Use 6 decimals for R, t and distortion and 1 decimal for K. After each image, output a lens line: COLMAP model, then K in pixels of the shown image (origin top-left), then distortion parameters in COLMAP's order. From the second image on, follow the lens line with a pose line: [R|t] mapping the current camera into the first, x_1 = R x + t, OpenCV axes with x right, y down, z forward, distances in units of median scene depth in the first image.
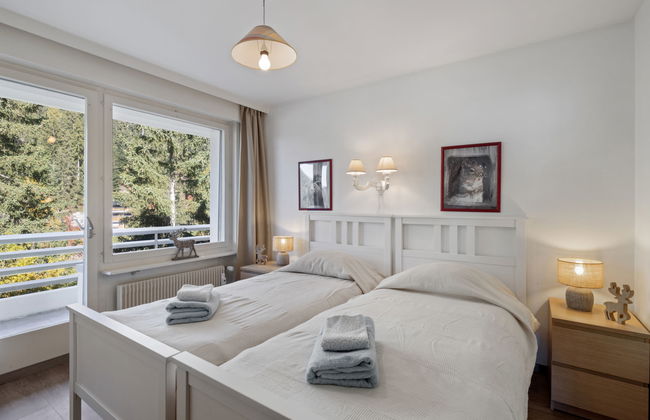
lens RADIAL K [[302.5, 0, 311.7], [0, 302.5, 202.0], [0, 0, 1]] dist [-0.000991, -0.000339]
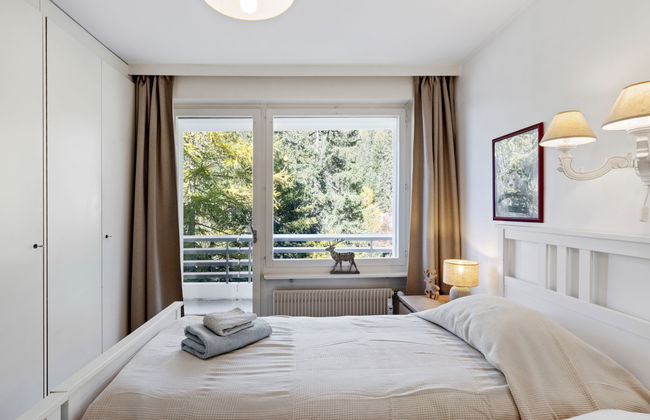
lens RADIAL K [[317.5, 0, 325.0], [0, 317.5, 210.0], [0, 0, 1]] dist [-0.000013, -0.000008]
pose [[0.612510, -0.004795, -0.790448, 0.264518], [0.017116, 0.999828, 0.007198, -0.003706], [0.790277, -0.017938, 0.612486, 0.376985]]
